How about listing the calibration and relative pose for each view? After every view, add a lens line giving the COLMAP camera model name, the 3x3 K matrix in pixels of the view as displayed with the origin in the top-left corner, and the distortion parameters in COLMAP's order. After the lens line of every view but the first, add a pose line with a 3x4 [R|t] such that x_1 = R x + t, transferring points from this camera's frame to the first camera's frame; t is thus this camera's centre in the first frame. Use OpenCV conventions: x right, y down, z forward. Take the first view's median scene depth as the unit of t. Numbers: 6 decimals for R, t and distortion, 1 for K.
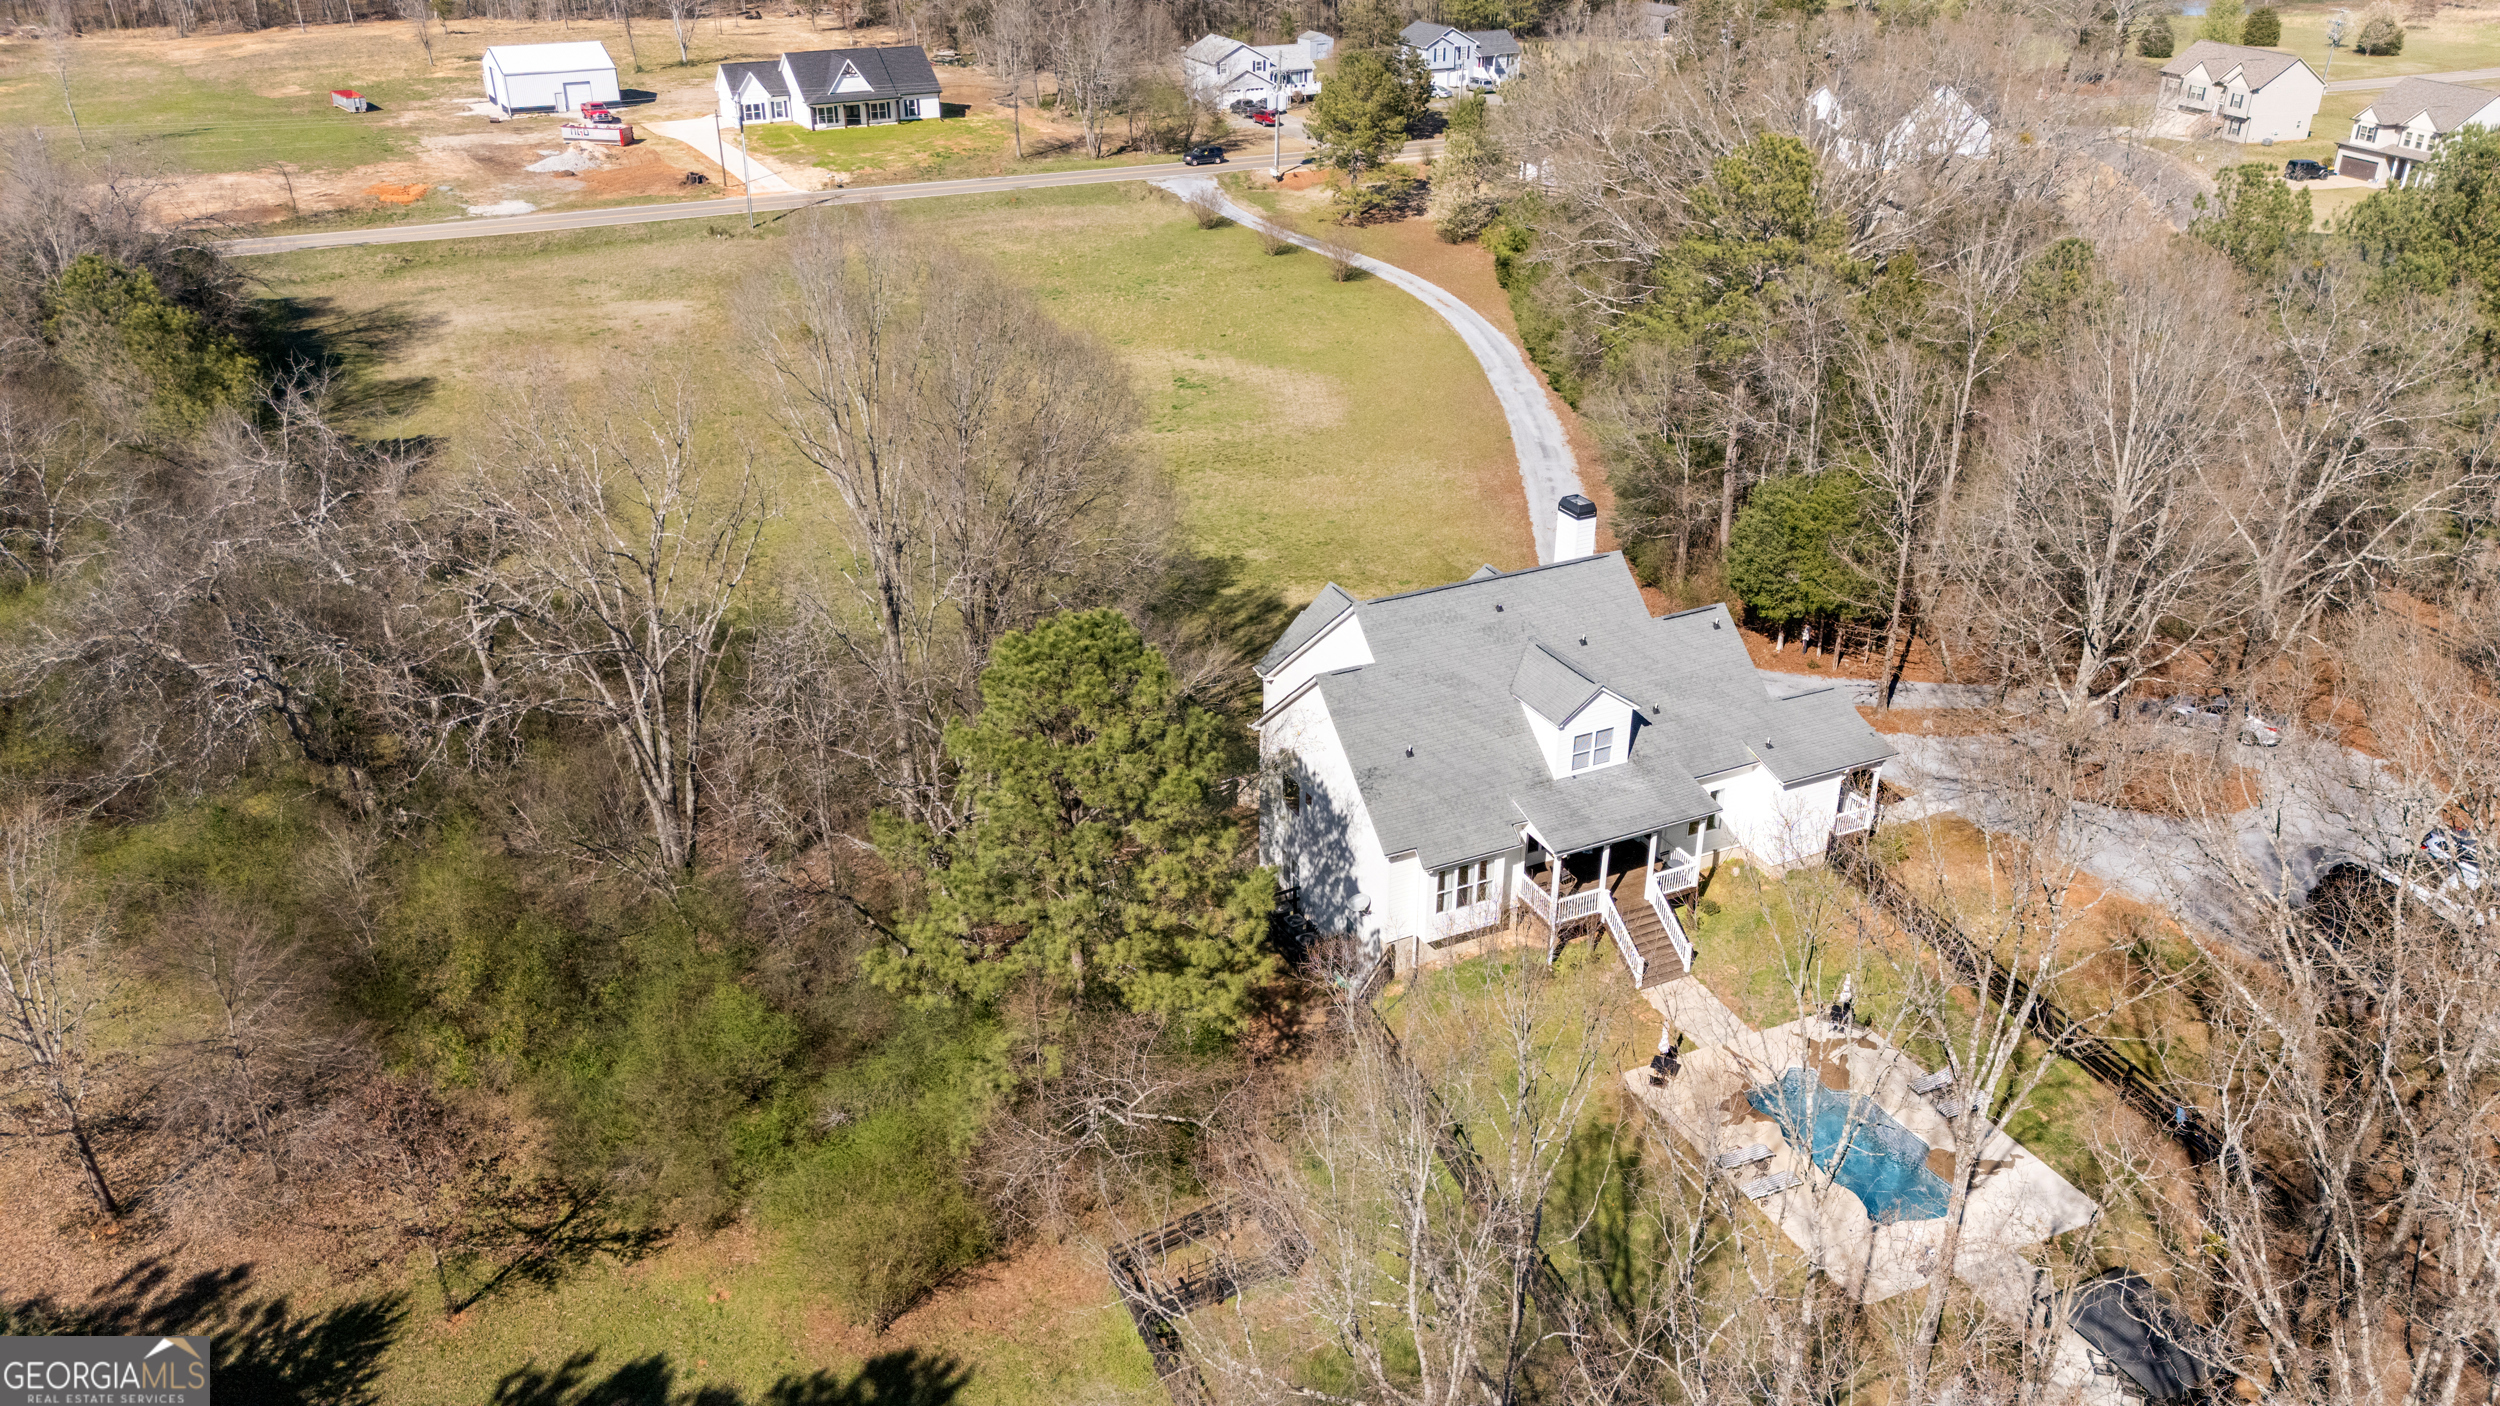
lens RADIAL K [[1828.8, 0, 1250.0], [0, 1828.8, 703.0], [0, 0, 1]] dist [0.163144, -0.421895]
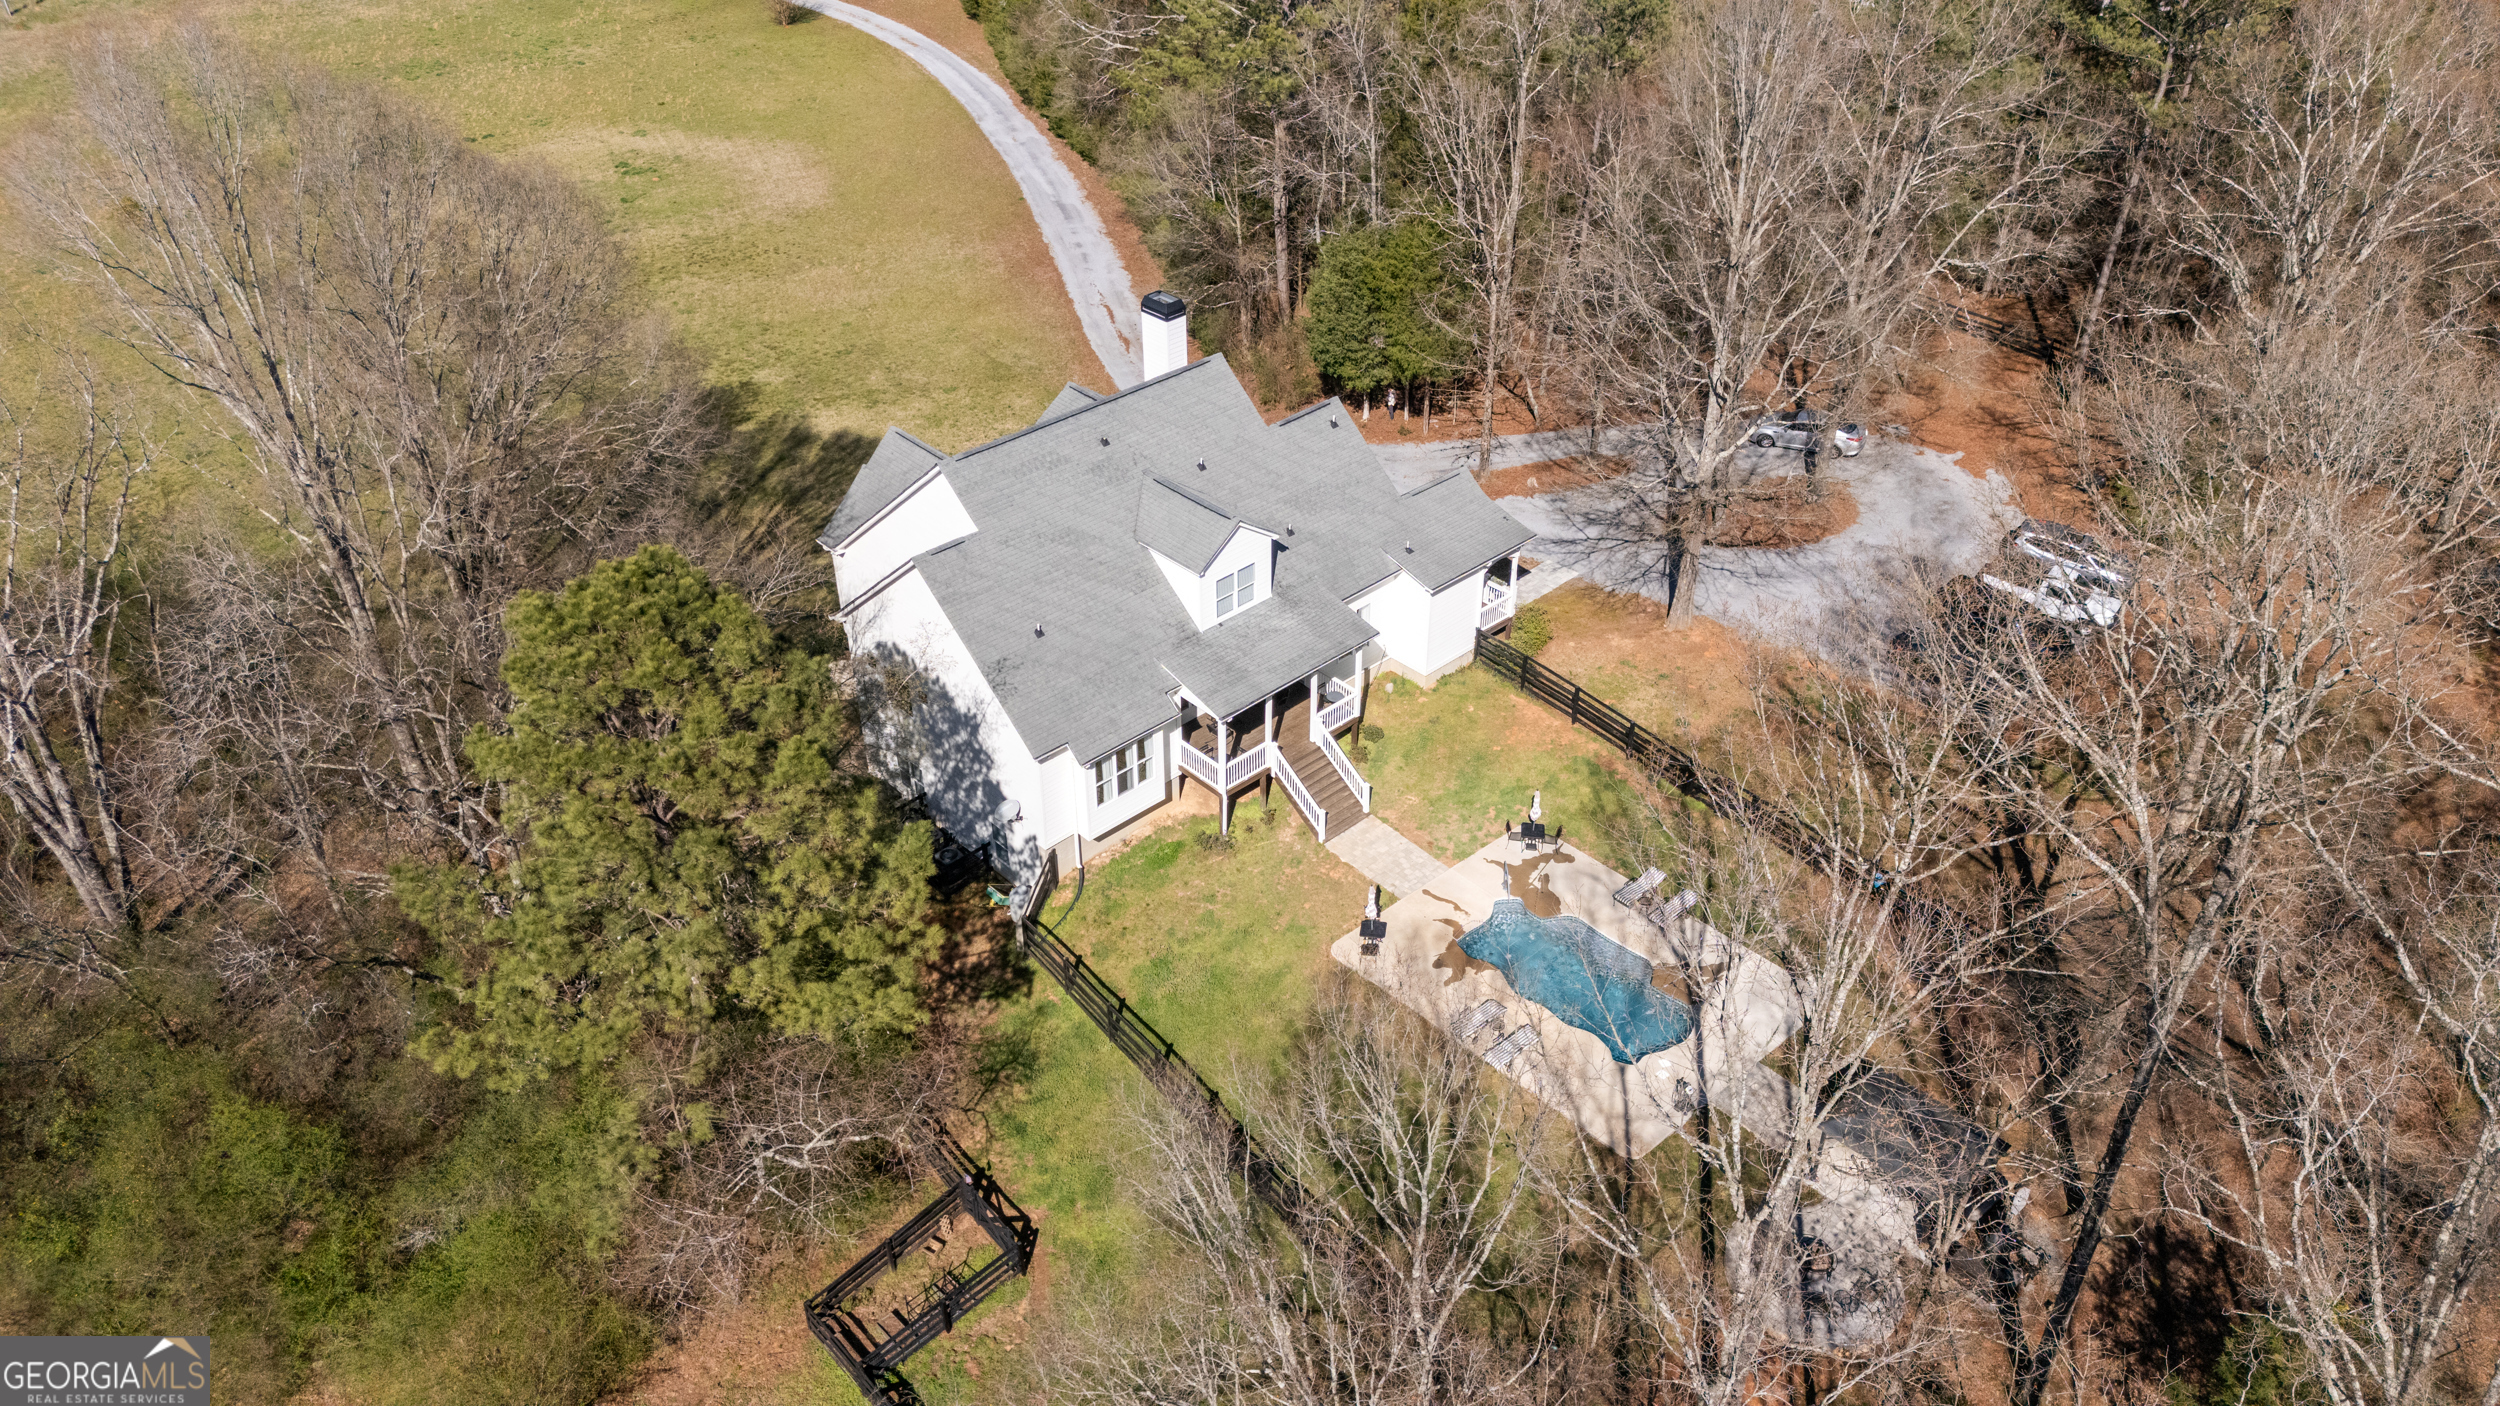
lens RADIAL K [[1806.9, 0, 1250.0], [0, 1806.9, 703.0], [0, 0, 1]] dist [0.072926, -0.077831]
pose [[0.950884, -0.180125, 0.251742, -0.036946], [0.139490, 0.975349, 0.170988, -0.069965], [-0.276336, -0.127474, 0.952570, 0.157856]]
